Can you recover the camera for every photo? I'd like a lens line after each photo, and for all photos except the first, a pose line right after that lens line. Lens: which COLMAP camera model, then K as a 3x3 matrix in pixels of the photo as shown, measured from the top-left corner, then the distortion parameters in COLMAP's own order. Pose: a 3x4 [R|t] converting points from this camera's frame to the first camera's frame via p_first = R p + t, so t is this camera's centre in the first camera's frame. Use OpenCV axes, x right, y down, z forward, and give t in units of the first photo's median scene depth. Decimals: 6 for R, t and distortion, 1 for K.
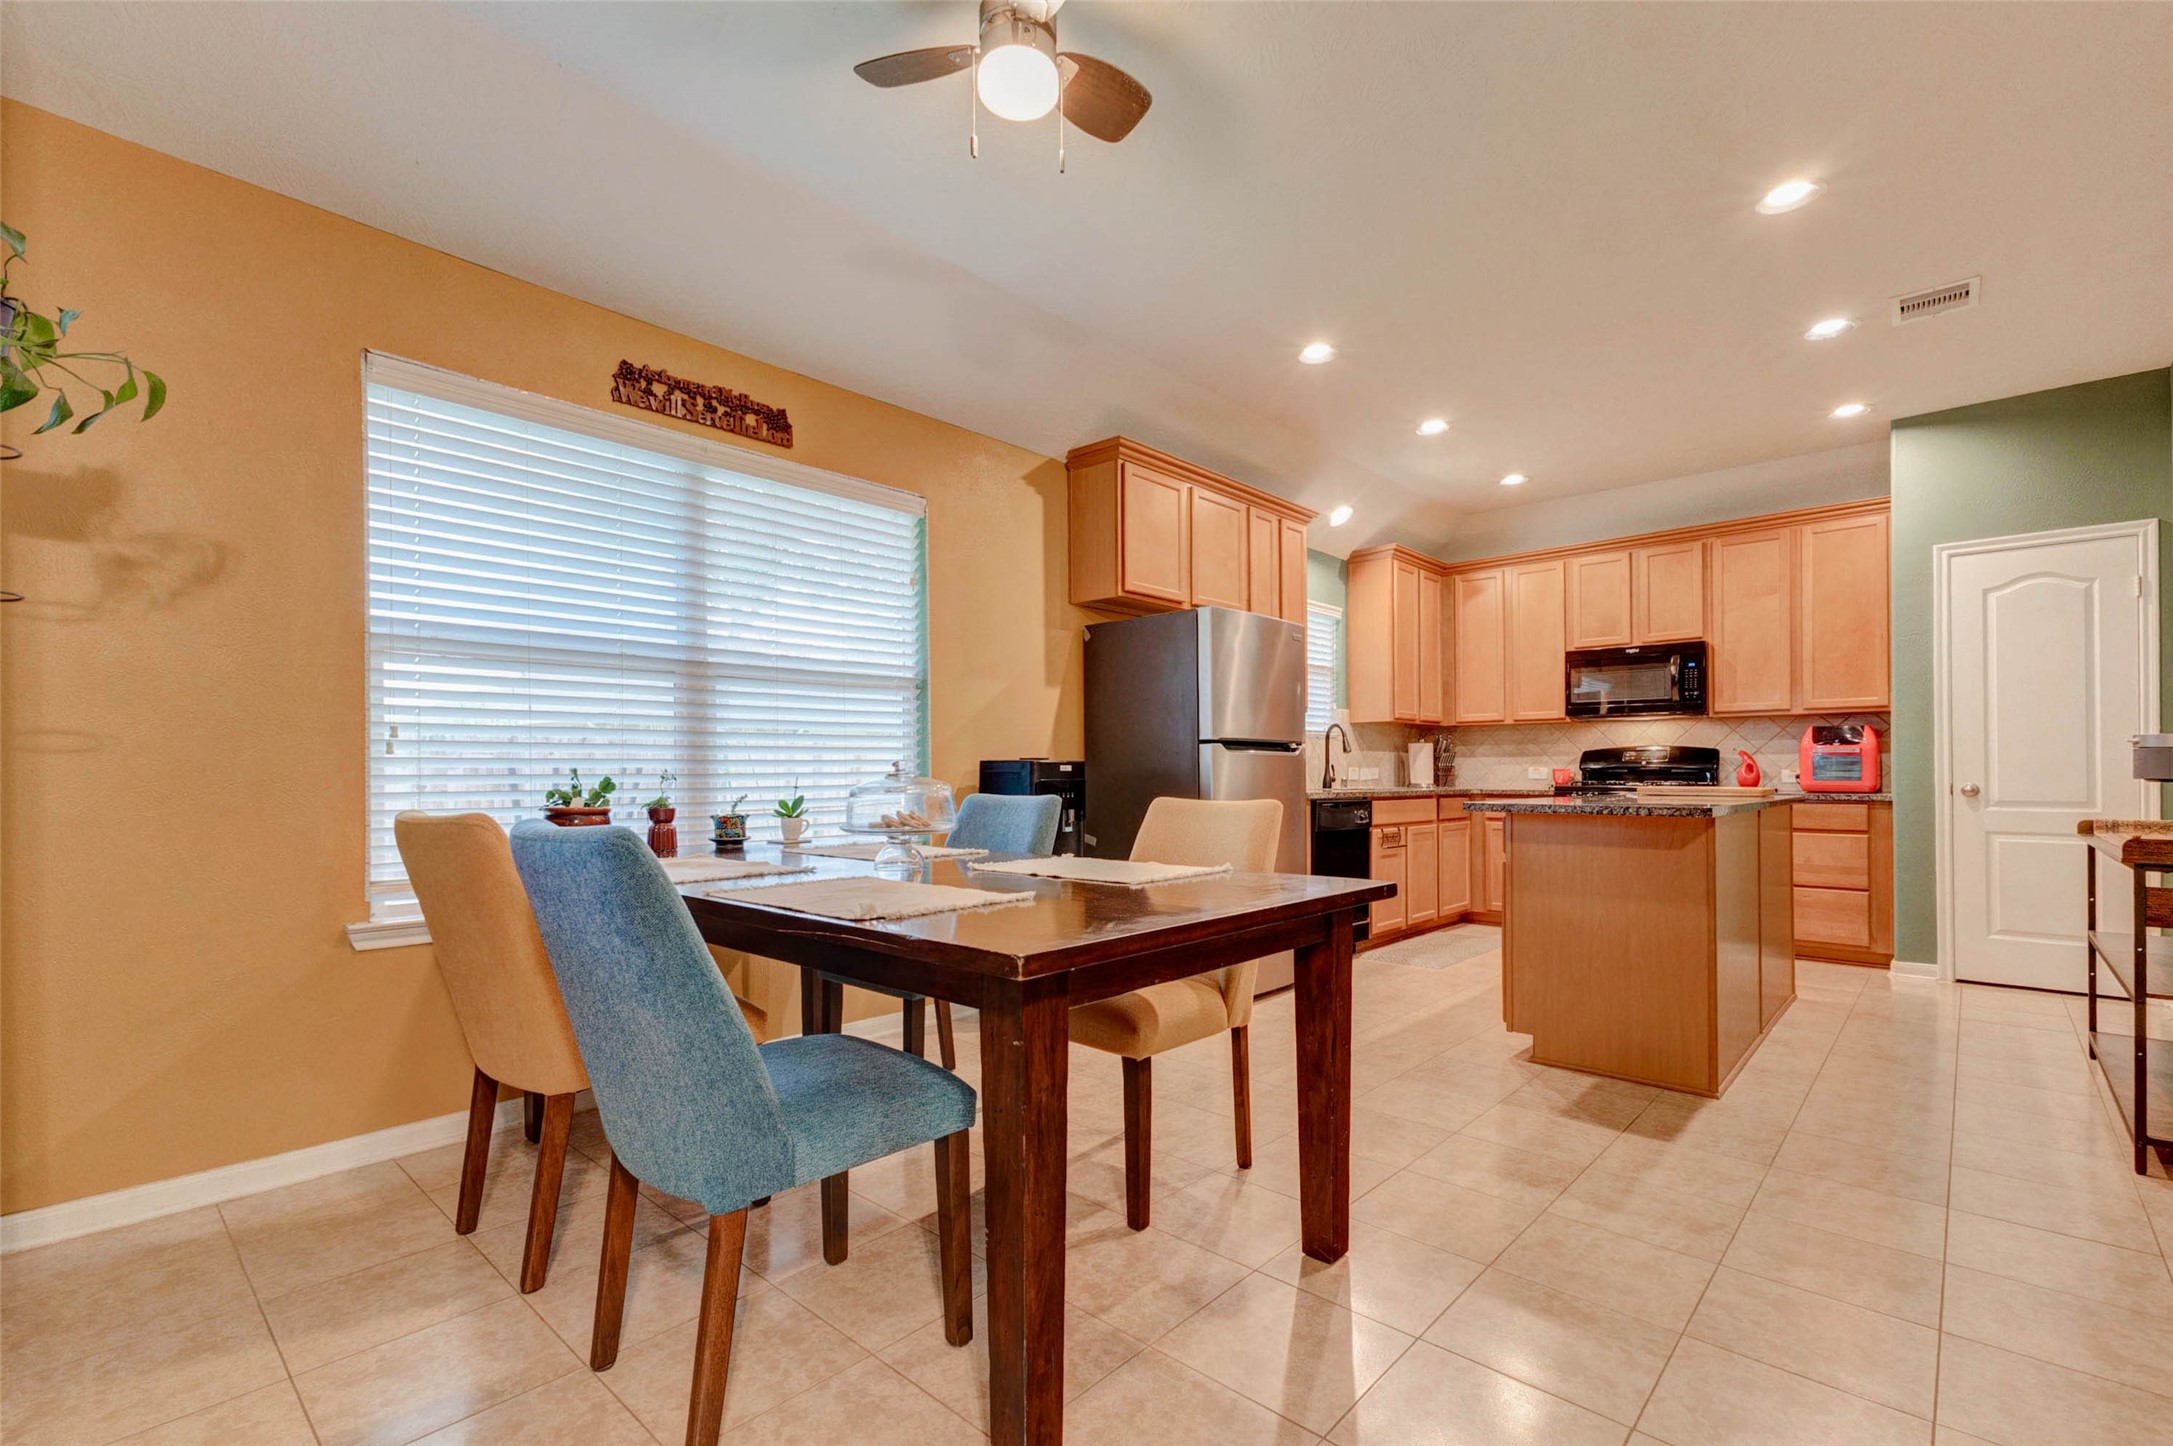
lens RADIAL K [[953.0, 0, 1099.4], [0, 953.0, 765.1], [0, 0, 1]] dist [0.006238, -0.000722]
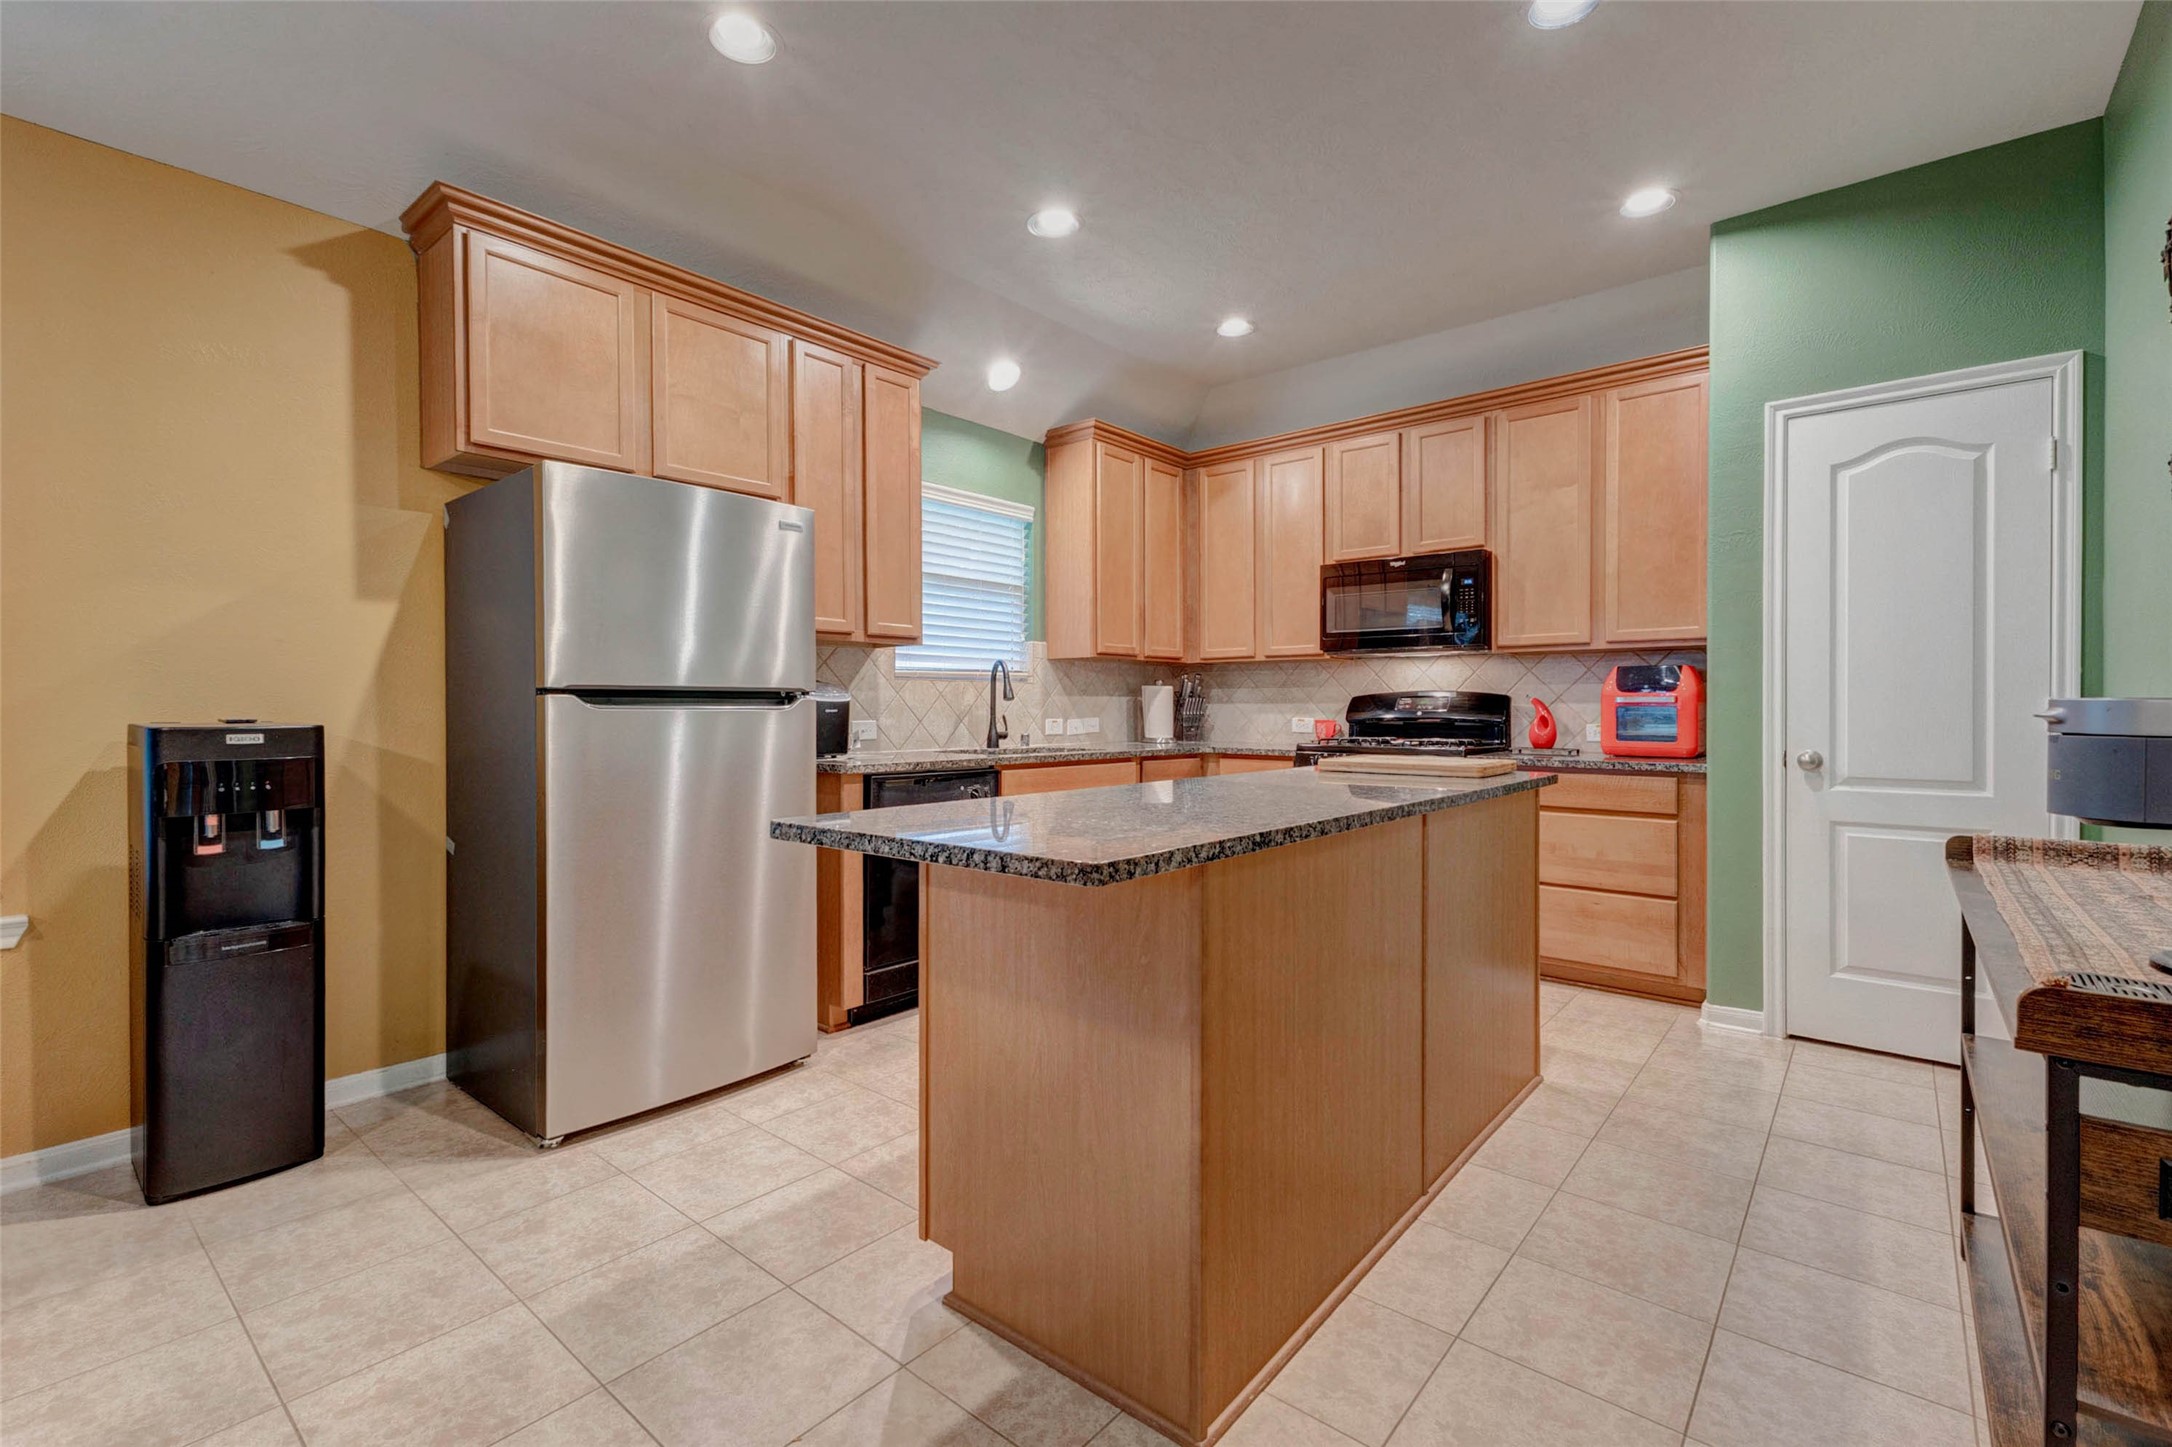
lens RADIAL K [[952.6, 0, 1081.1], [0, 952.6, 714.1], [0, 0, 1]] dist [0.006238, -0.000722]
pose [[0.999203, 0.000217, 0.039908, 0.322228], [-0.000812, 0.999889, 0.014891, -0.014957], [-0.039900, -0.014912, 0.999092, 0.301868]]
